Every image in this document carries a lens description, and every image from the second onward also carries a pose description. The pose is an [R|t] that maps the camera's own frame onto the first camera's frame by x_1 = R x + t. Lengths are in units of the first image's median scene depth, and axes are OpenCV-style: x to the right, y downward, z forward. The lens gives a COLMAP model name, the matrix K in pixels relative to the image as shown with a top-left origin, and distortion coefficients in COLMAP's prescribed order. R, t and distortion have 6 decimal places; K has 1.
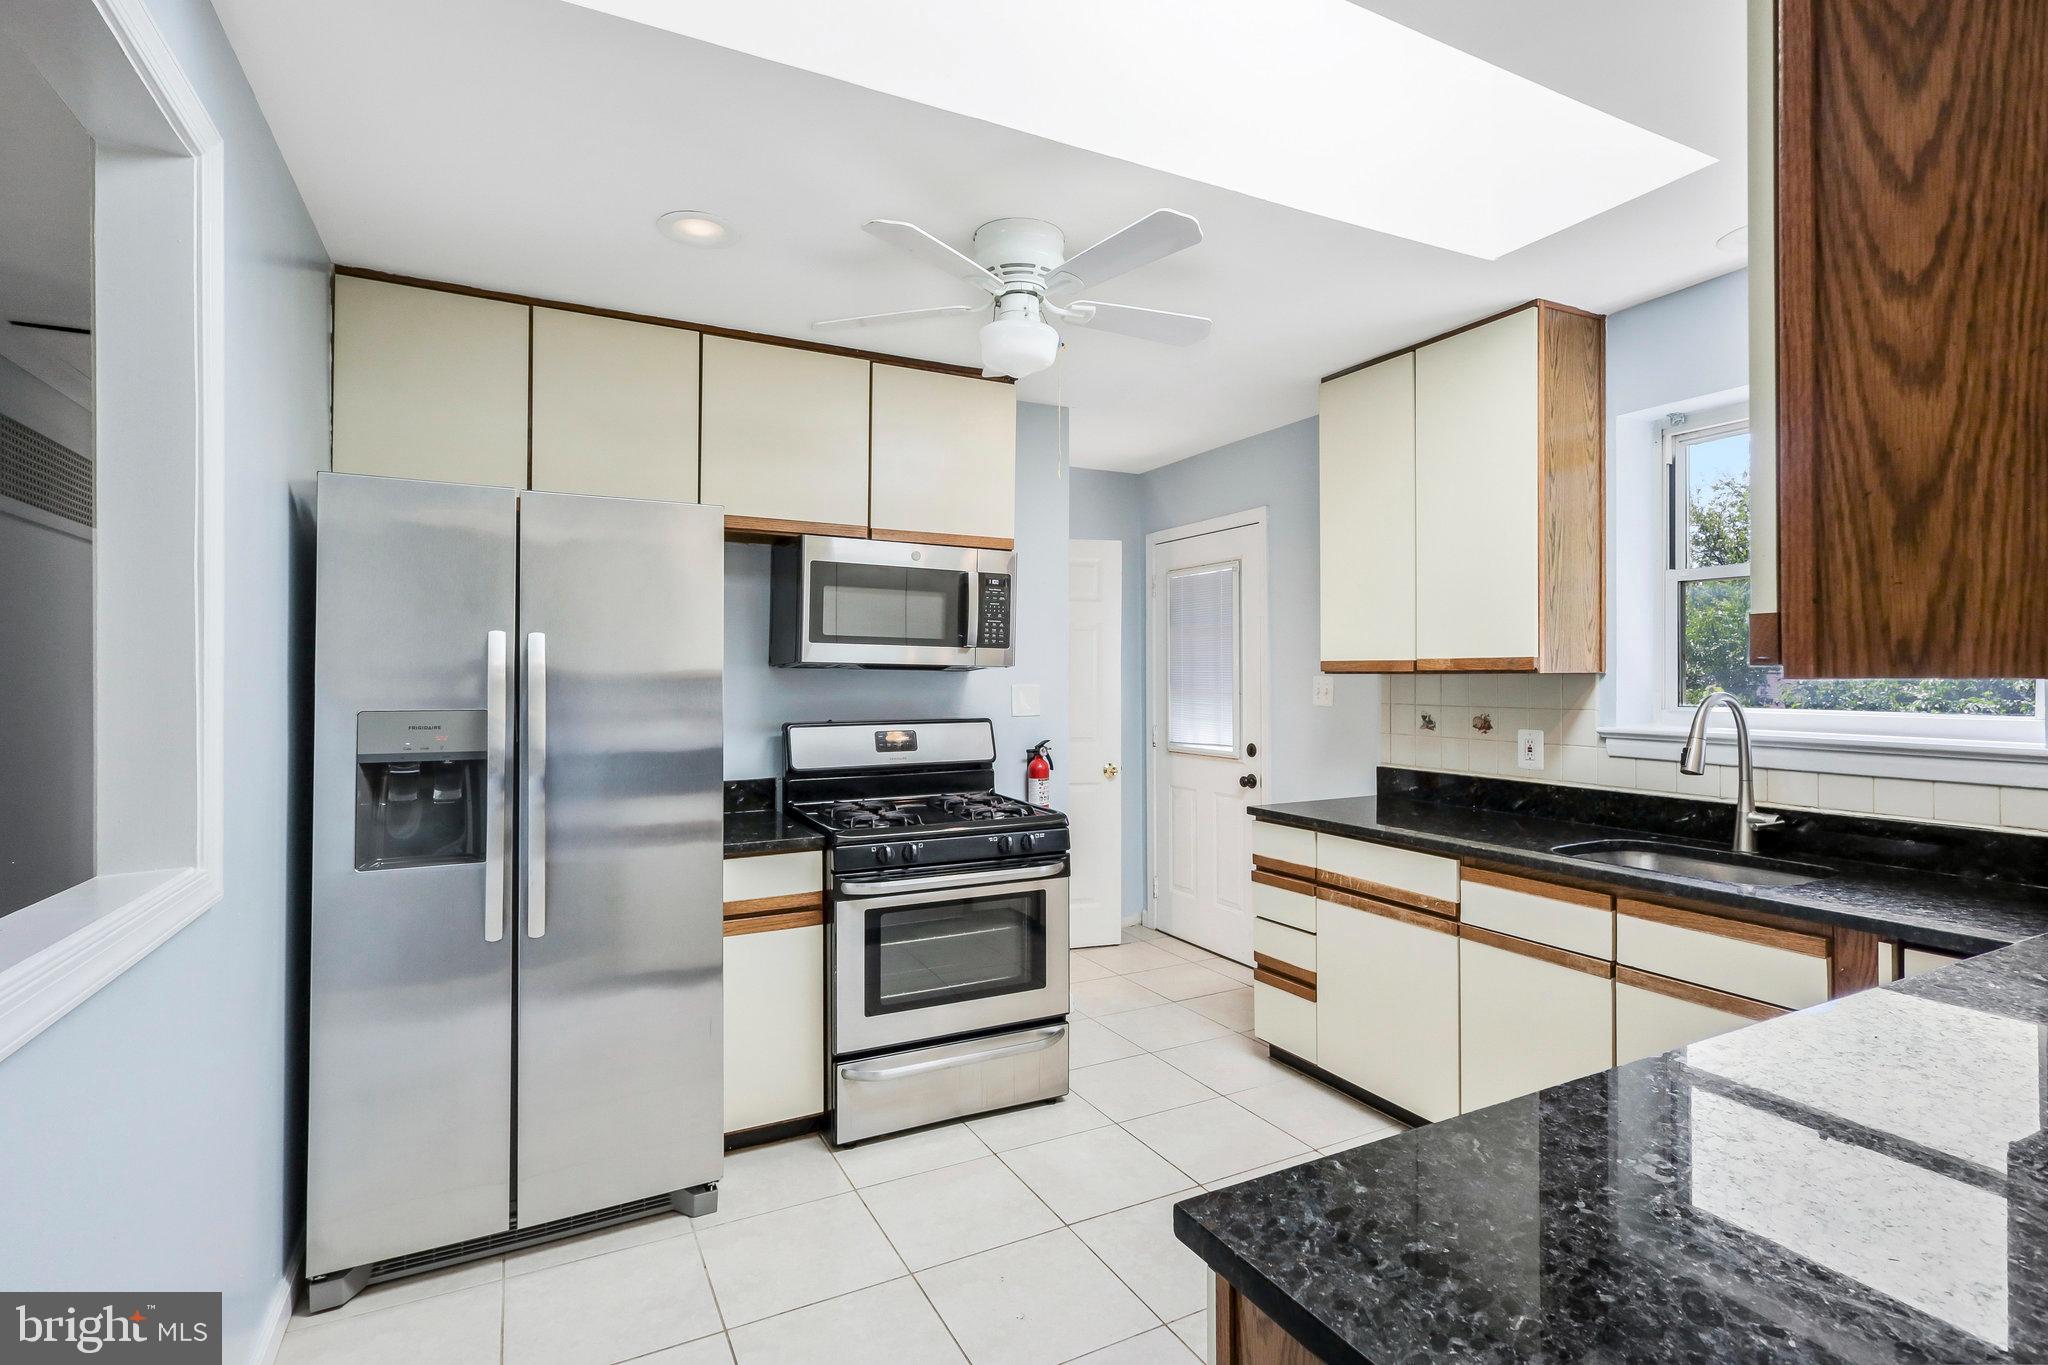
lens RADIAL K [[957.5, 0, 1019.6], [0, 957.5, 675.4], [0, 0, 1]] dist [0.000557, -0.000061]
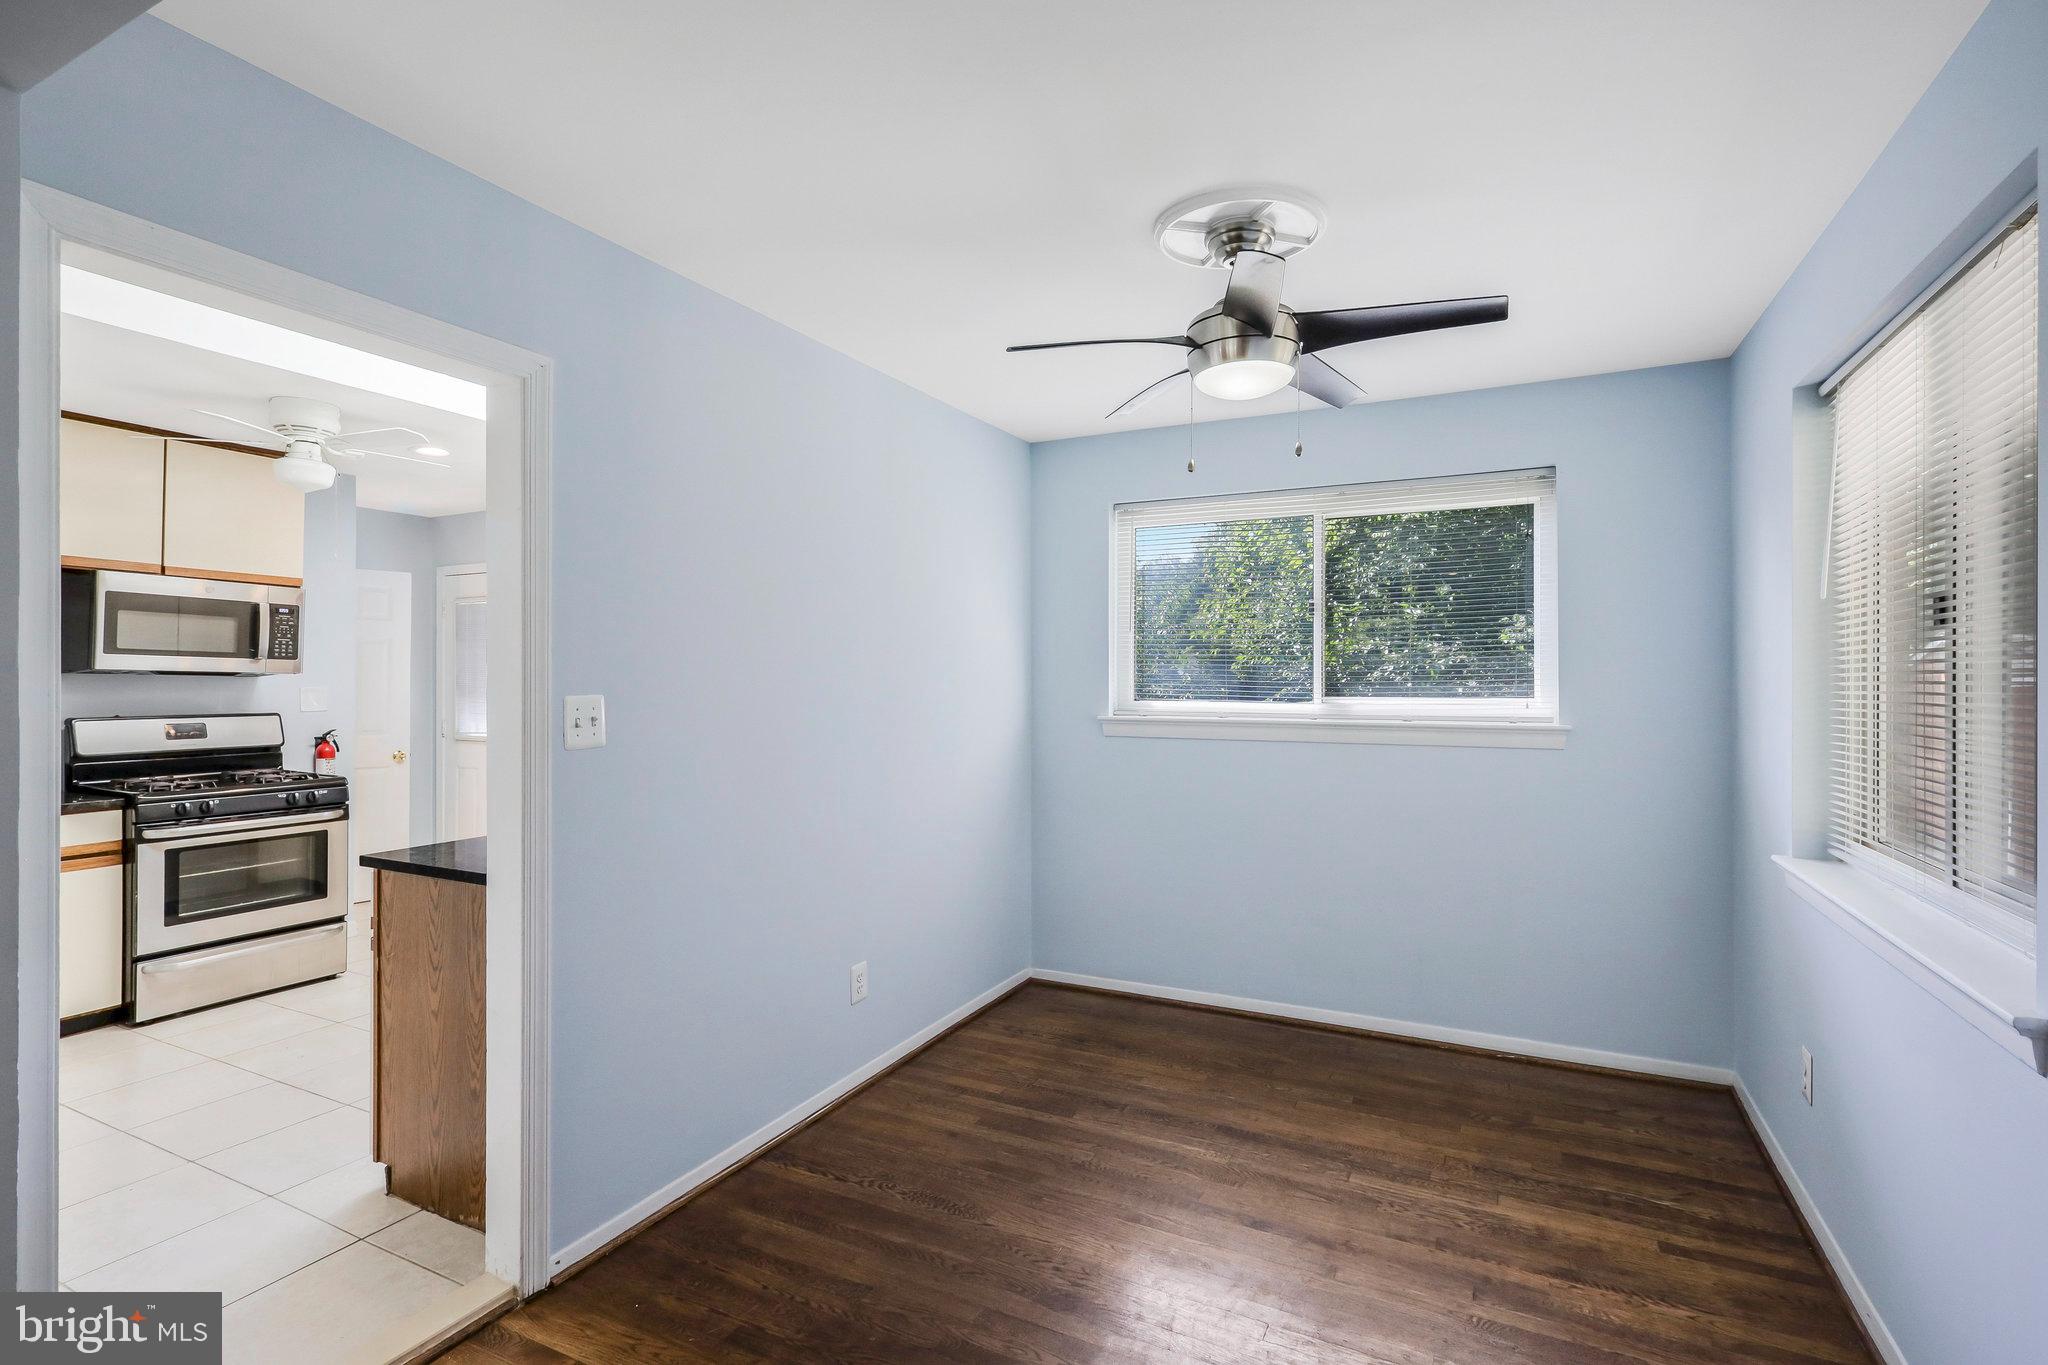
lens RADIAL K [[957.5, 0, 1023.2], [0, 957.5, 678.8], [0, 0, 1]] dist [0.000557, -0.000061]
pose [[0.804803, 0.004794, 0.593522, 0.012018], [-0.004043, 0.999988, -0.002594, -0.002461], [-0.593528, -0.000312, 0.804813, -0.745566]]
